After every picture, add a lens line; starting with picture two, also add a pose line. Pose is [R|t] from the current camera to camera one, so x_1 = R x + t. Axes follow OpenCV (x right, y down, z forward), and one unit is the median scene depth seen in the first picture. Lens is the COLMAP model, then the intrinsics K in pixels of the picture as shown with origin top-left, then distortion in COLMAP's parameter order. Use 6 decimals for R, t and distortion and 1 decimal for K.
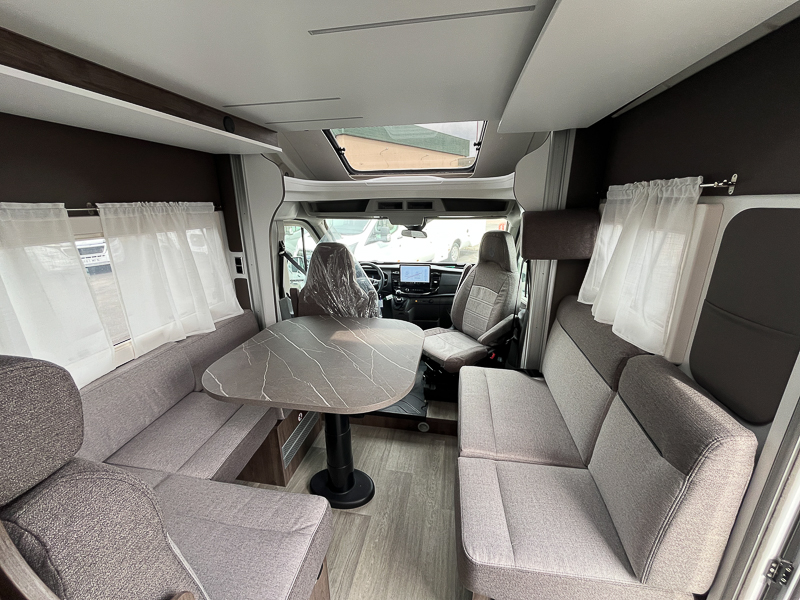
lens RADIAL K [[325.8, 0, 398.4], [0, 325.8, 302.1], [0, 0, 1]] dist [-0.000487, -0.000269]
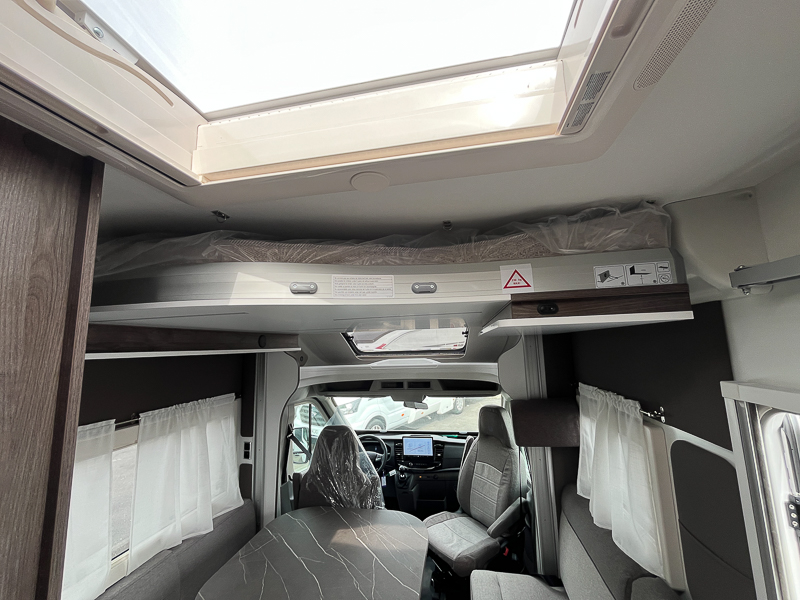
lens RADIAL K [[325.8, 0, 398.4], [0, 325.8, 302.1], [0, 0, 1]] dist [-0.000487, -0.000269]
pose [[0.999701, -0.023107, -0.008057, 0.012628], [0.017608, 0.907843, -0.418940, -0.099123], [0.016995, 0.418673, 0.907978, -0.134261]]
